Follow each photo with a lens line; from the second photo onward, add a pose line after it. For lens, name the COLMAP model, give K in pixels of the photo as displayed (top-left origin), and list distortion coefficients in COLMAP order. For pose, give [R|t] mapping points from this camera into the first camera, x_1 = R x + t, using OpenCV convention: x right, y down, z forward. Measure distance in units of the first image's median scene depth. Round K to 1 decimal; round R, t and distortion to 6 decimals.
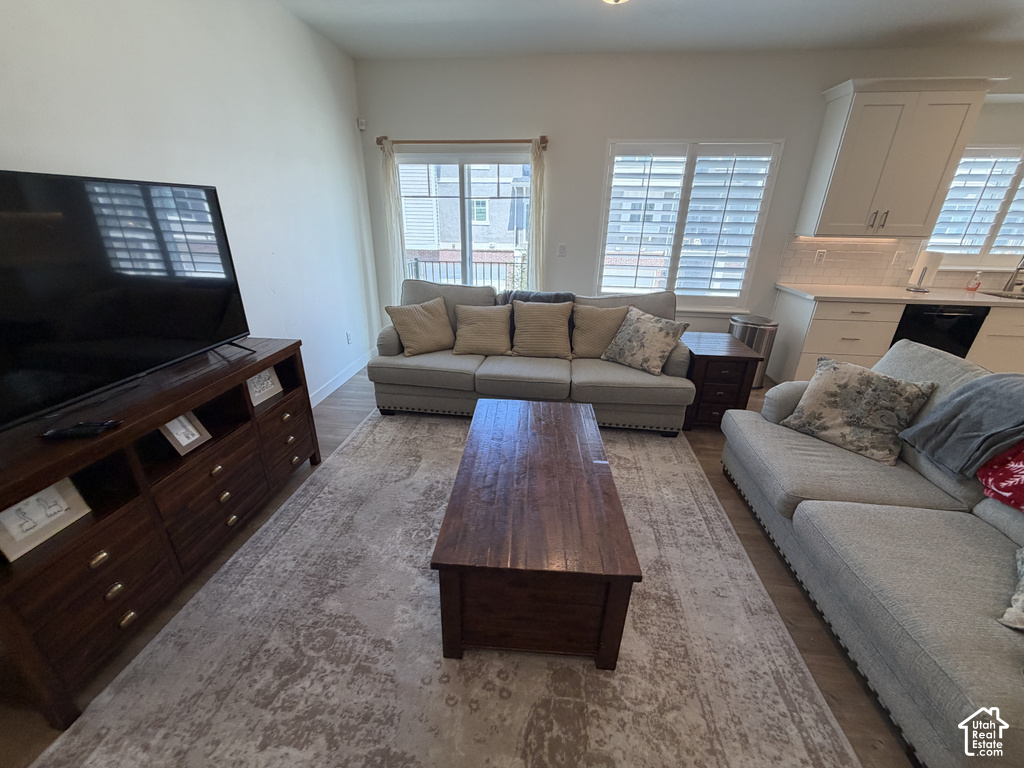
lens RADIAL K [[411.2, 0, 509.4], [0, 411.2, 382.0], [0, 0, 1]] dist [0.002474, 0.000515]
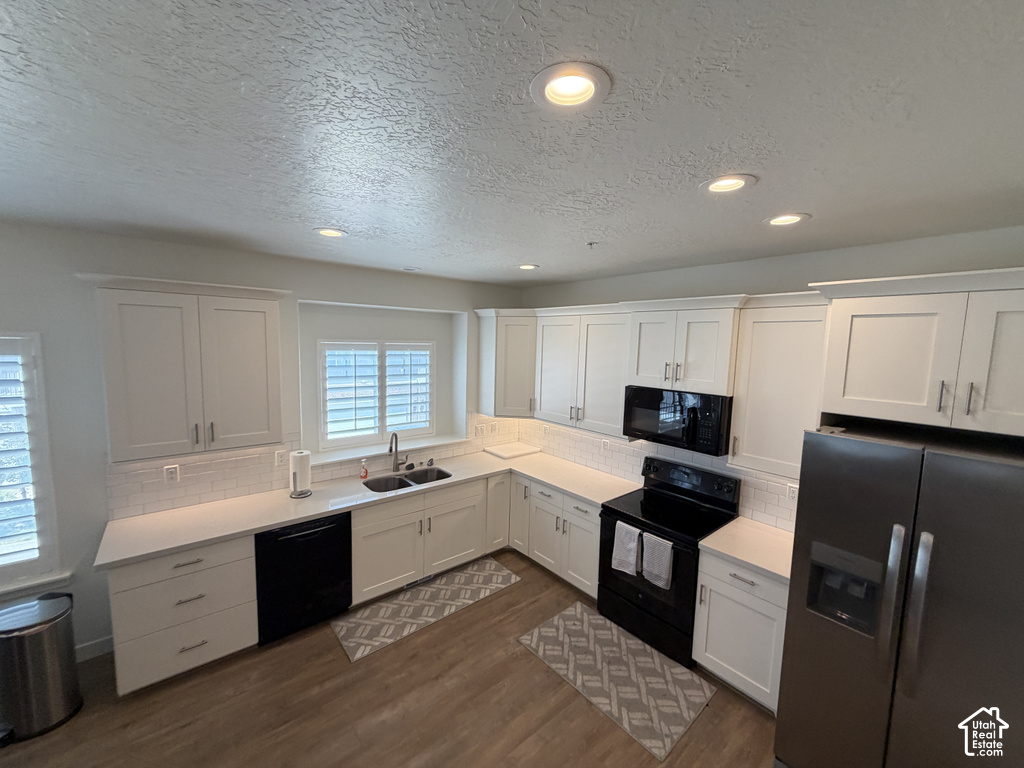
lens RADIAL K [[411.2, 0, 509.4], [0, 411.2, 382.0], [0, 0, 1]] dist [0.002474, 0.000515]
pose [[0.700673, -0.068095, 0.710226, 0.834159], [0.260011, 0.951352, -0.165300, -0.227629], [-0.664419, 0.300487, 0.684292, 0.049023]]
